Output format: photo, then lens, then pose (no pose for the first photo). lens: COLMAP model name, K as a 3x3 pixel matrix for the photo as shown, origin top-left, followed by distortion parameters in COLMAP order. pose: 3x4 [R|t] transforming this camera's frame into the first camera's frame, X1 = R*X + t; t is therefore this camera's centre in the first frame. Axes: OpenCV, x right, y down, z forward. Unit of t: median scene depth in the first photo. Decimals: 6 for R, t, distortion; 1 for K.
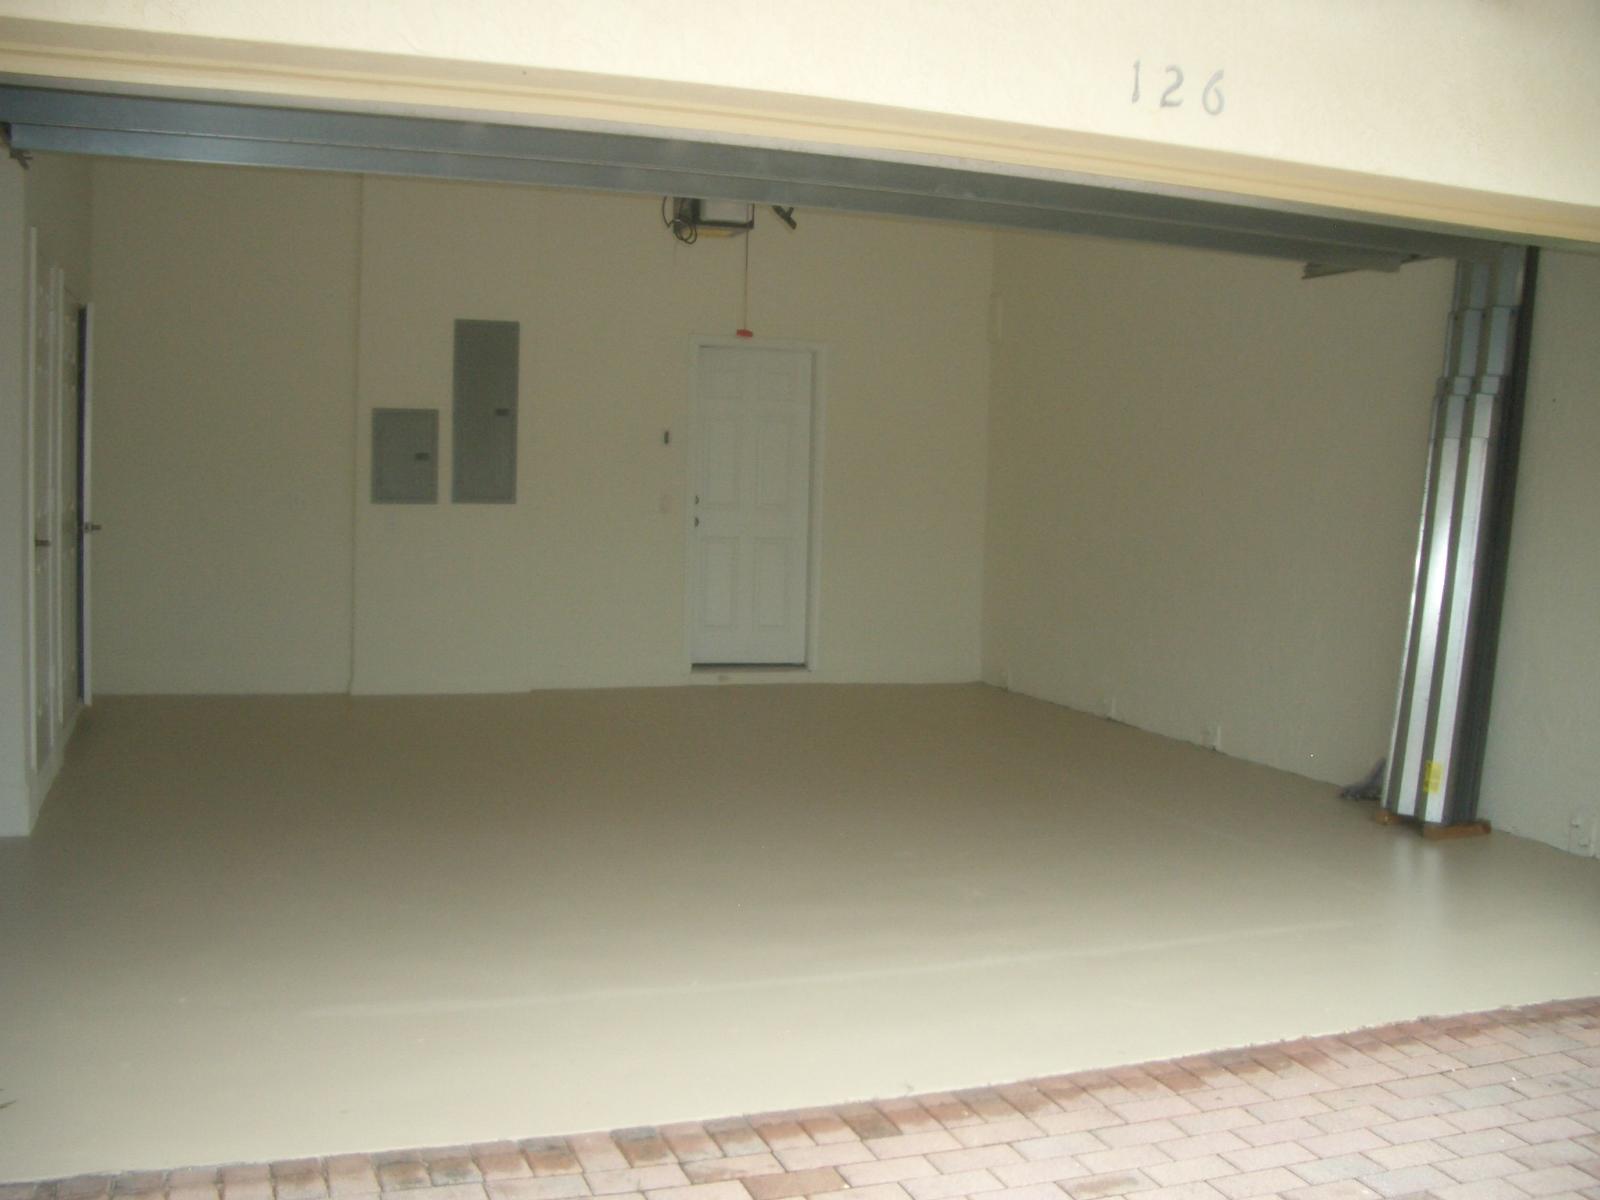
lens RADIAL K [[1585.9, 0, 800.0], [0, 1585.9, 600.0], [0, 0, 1]] dist [-0.153346, 0.016676]
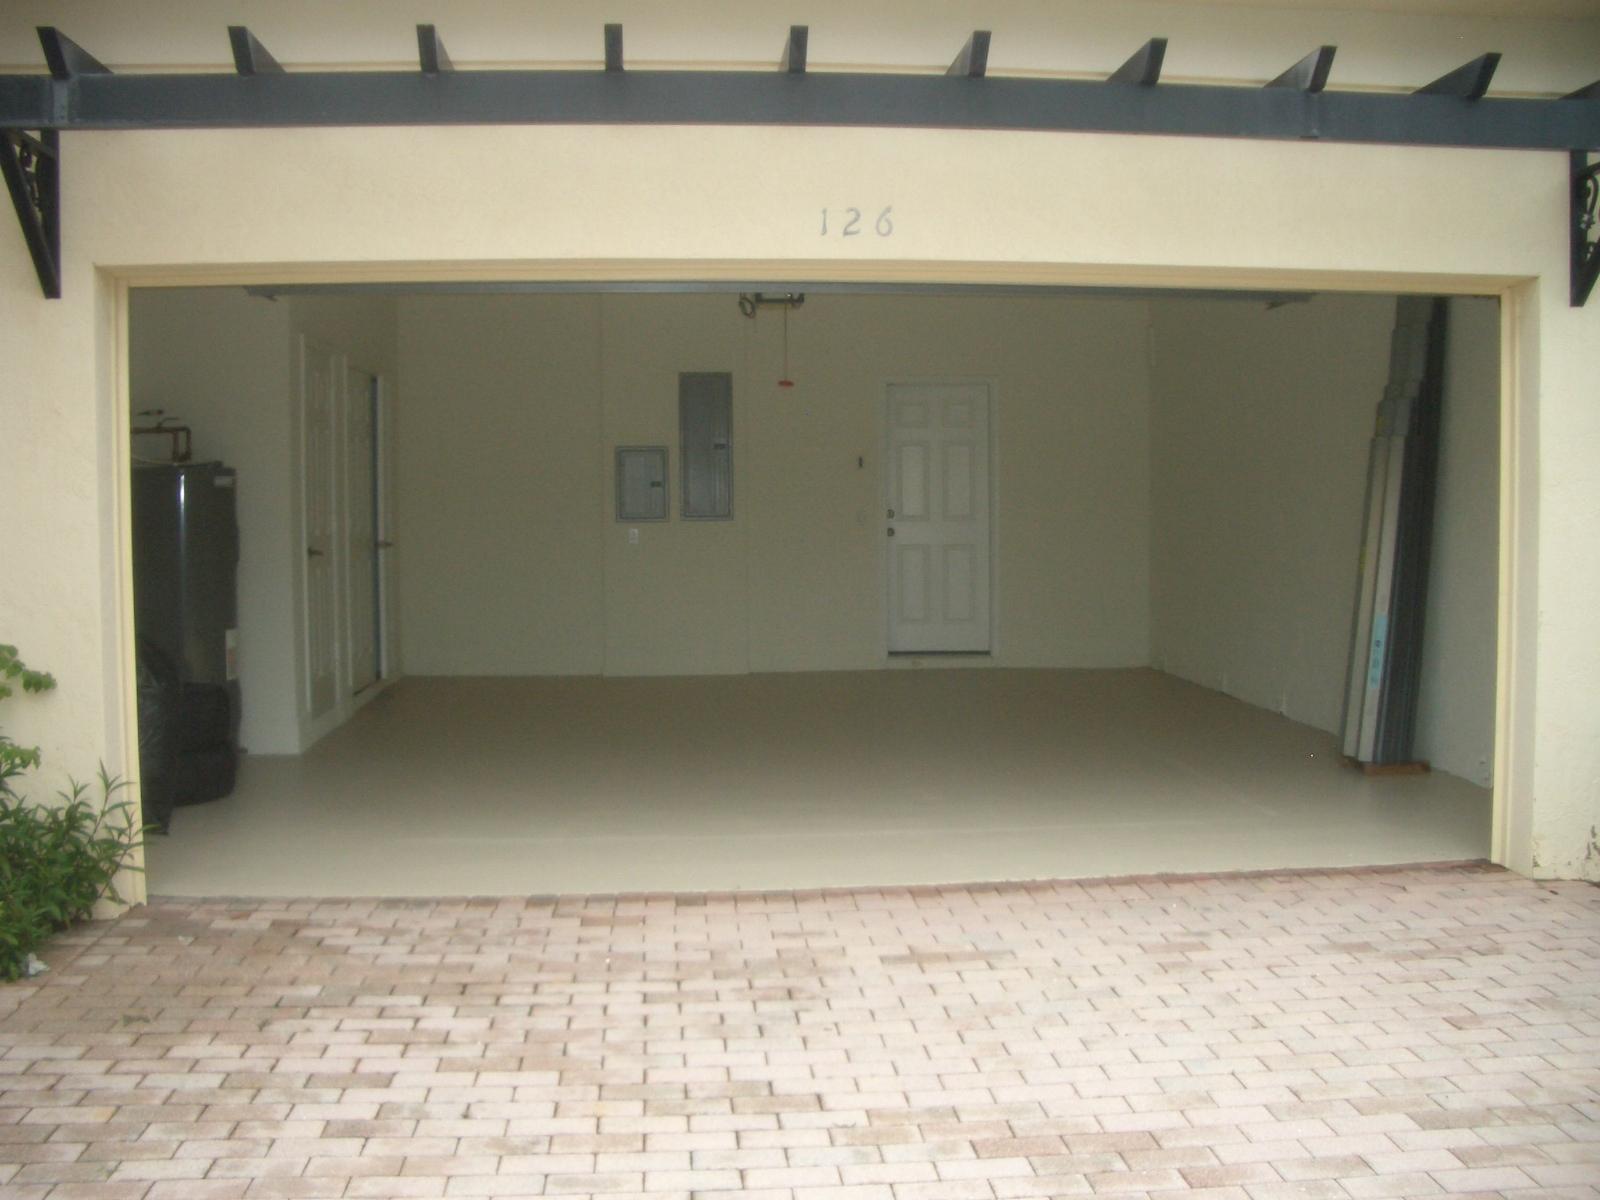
lens RADIAL K [[1585.9, 0, 800.0], [0, 1585.9, 600.0], [0, 0, 1]] dist [-0.153346, 0.016676]
pose [[0.961377, -0.016151, -0.274762, 0.218405], [0.011671, 0.999771, -0.017932, 0.024923], [0.274988, 0.014032, 0.961345, -0.179998]]
